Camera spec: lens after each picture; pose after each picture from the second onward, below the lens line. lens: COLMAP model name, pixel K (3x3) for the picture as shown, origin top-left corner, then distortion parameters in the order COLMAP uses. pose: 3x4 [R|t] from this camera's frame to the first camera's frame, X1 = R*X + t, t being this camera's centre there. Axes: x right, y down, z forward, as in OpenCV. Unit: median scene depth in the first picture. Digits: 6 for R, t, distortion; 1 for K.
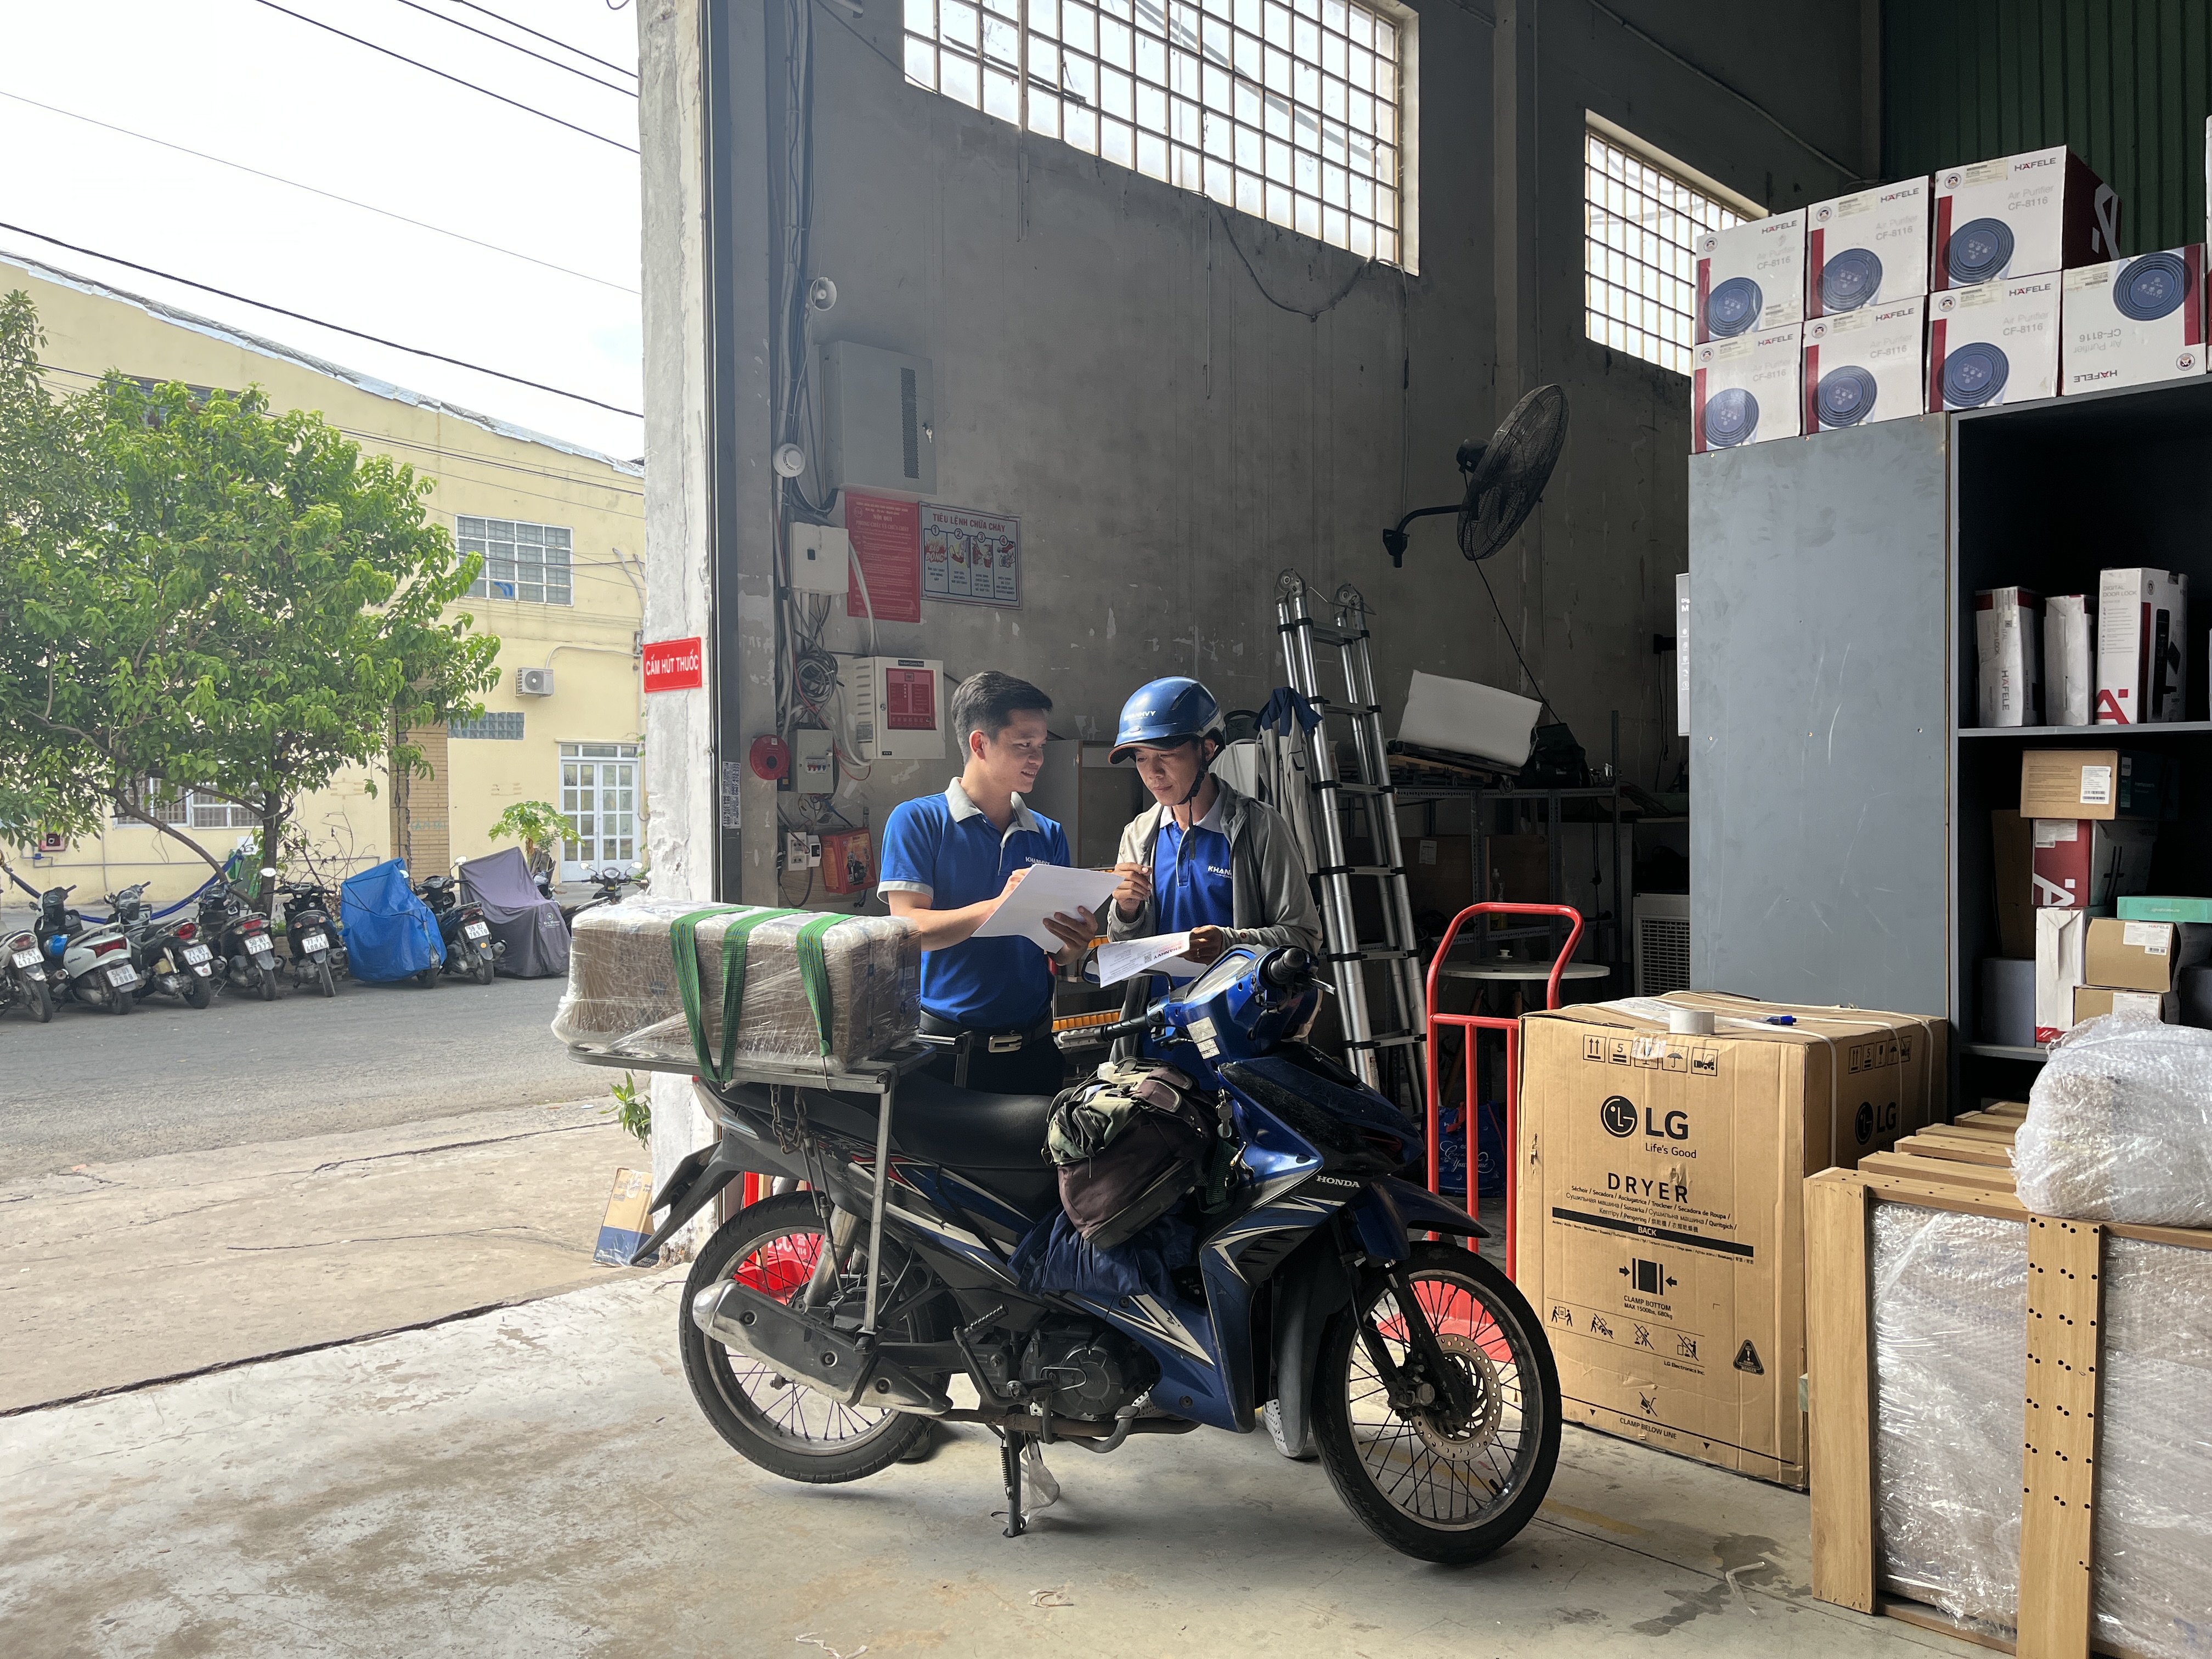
lens RADIAL K [[1707.6, 0, 1102.9], [0, 1707.6, 823.9], [0, 0, 1]] dist [-0.004881, -0.006942]
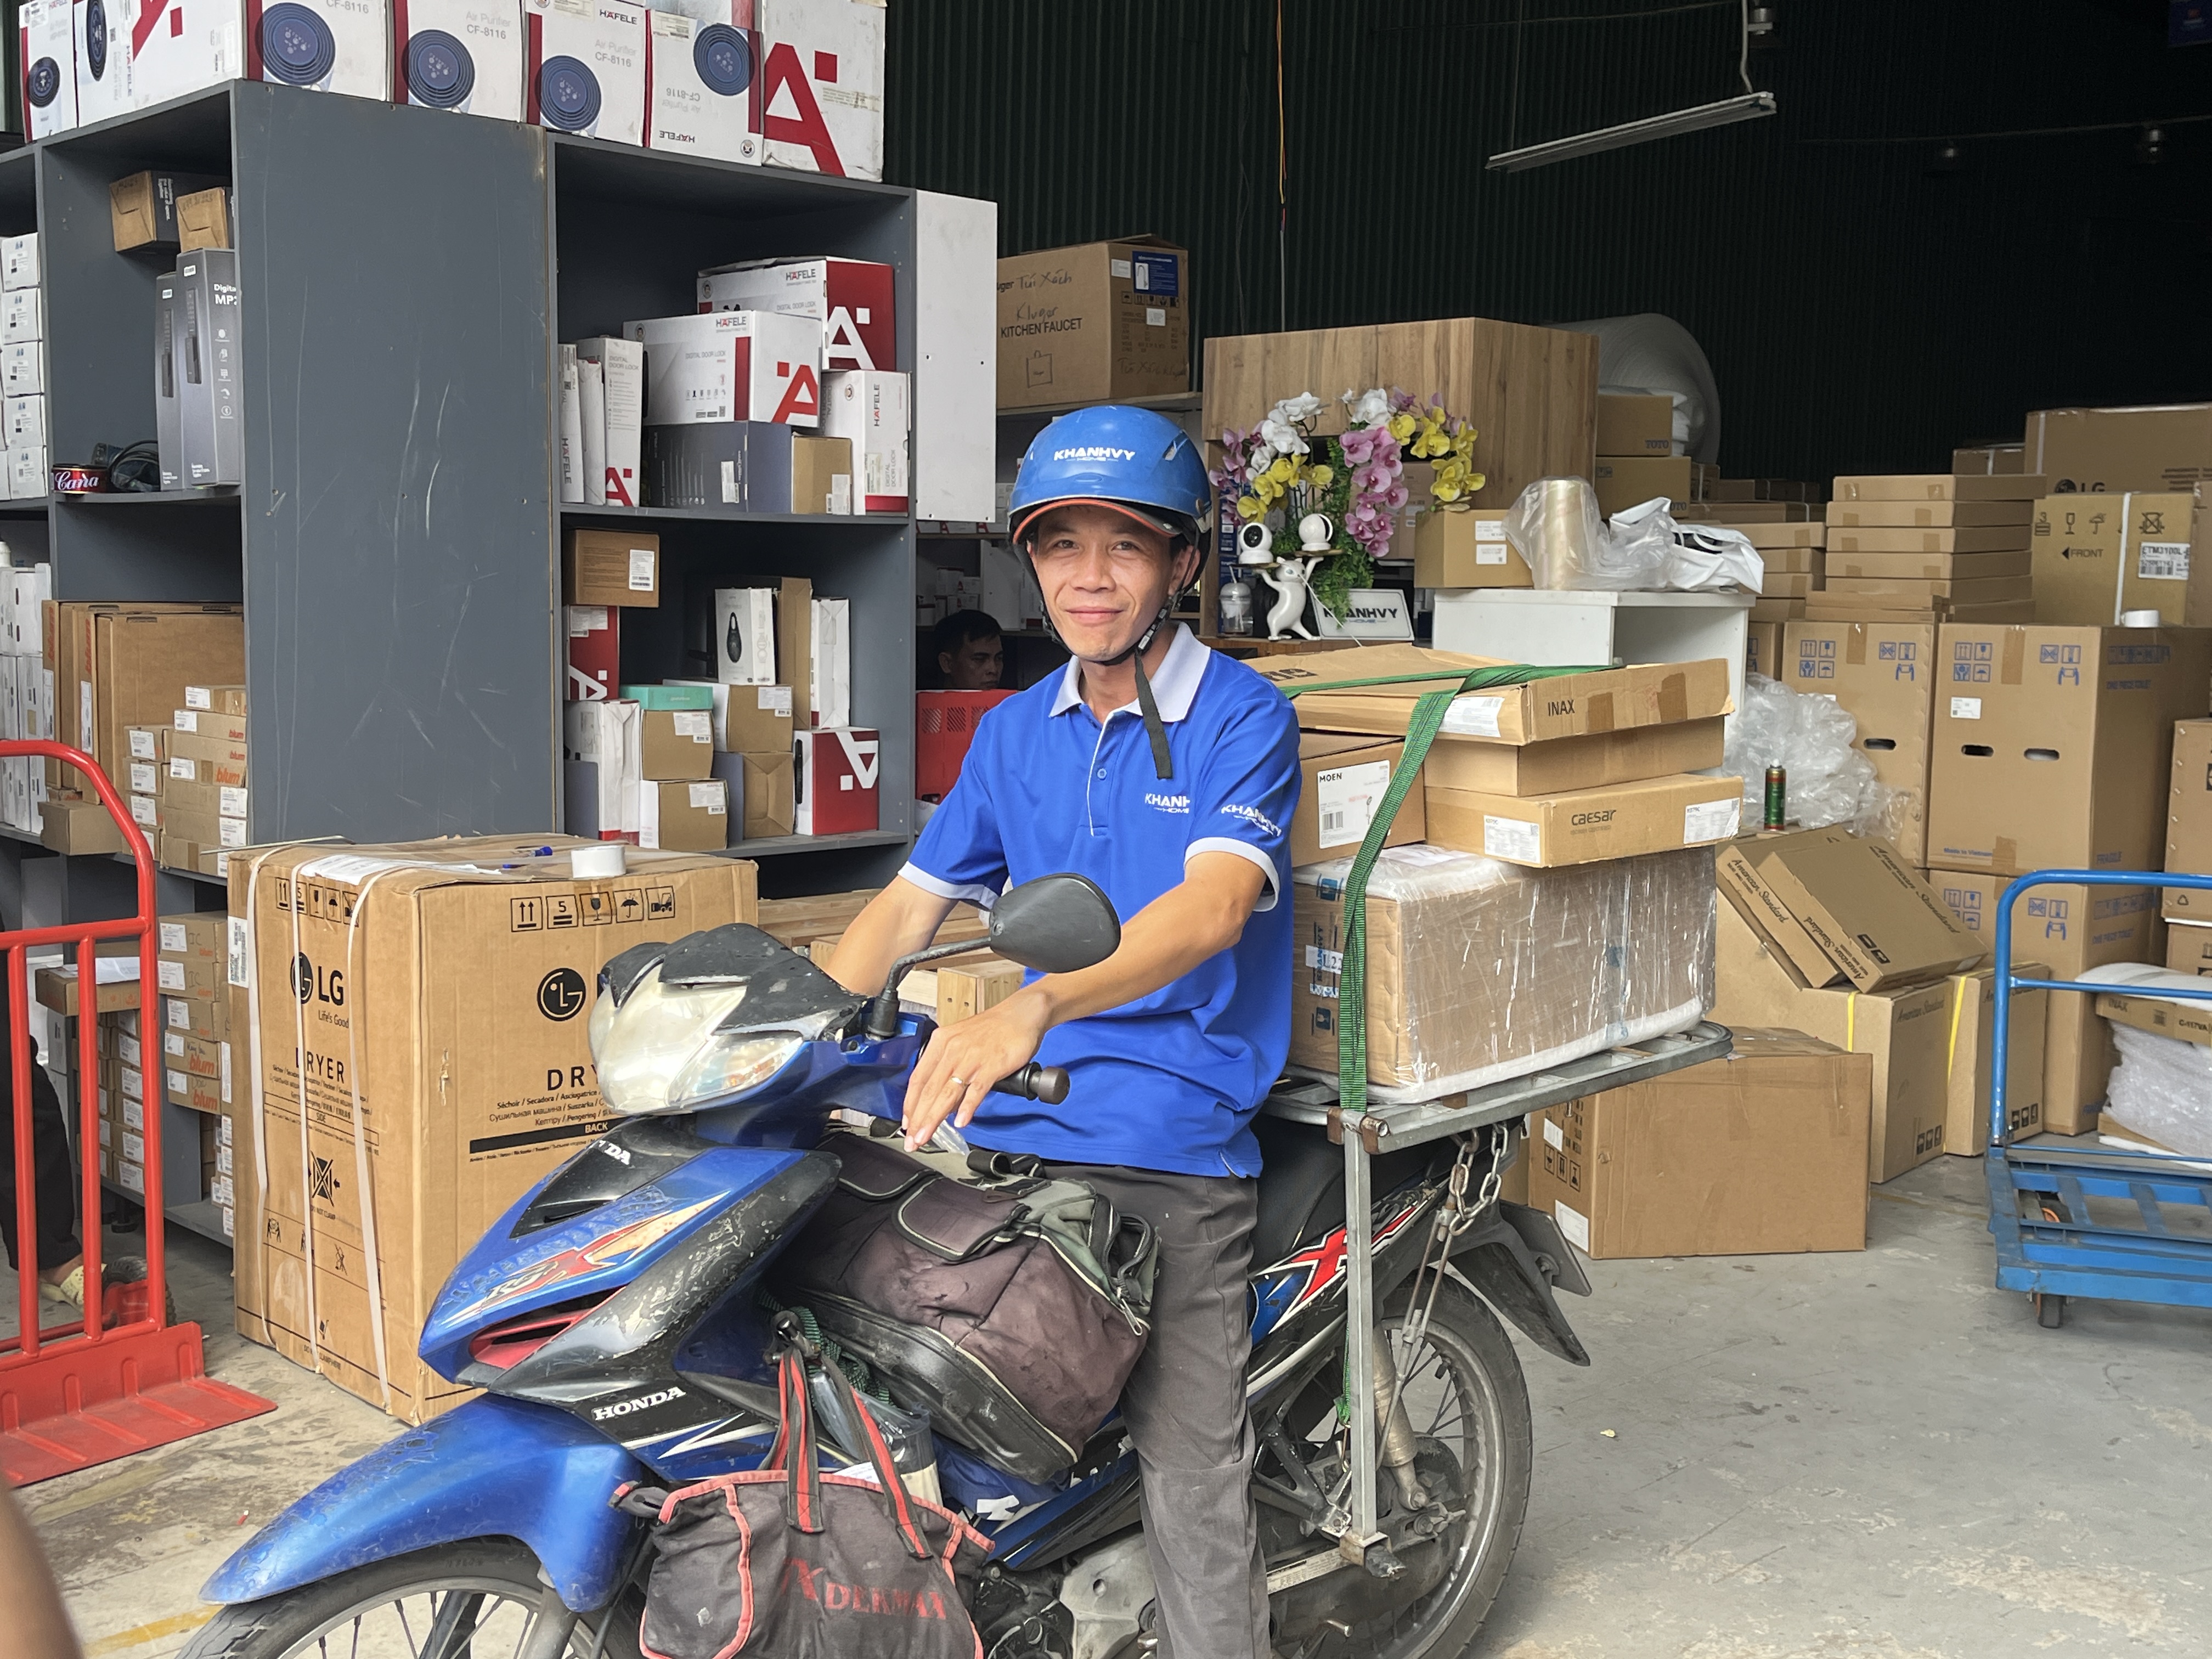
lens RADIAL K [[2350.4, 0, 1103.5], [0, 2350.4, 830.4], [0, 0, 1]] dist [0.015982, 0.000000]
pose [[0.004865, -0.099420, 0.995034, -0.726785], [-0.004874, 0.995031, 0.099444, -0.009882], [-0.999976, -0.005333, 0.004356, 0.724033]]
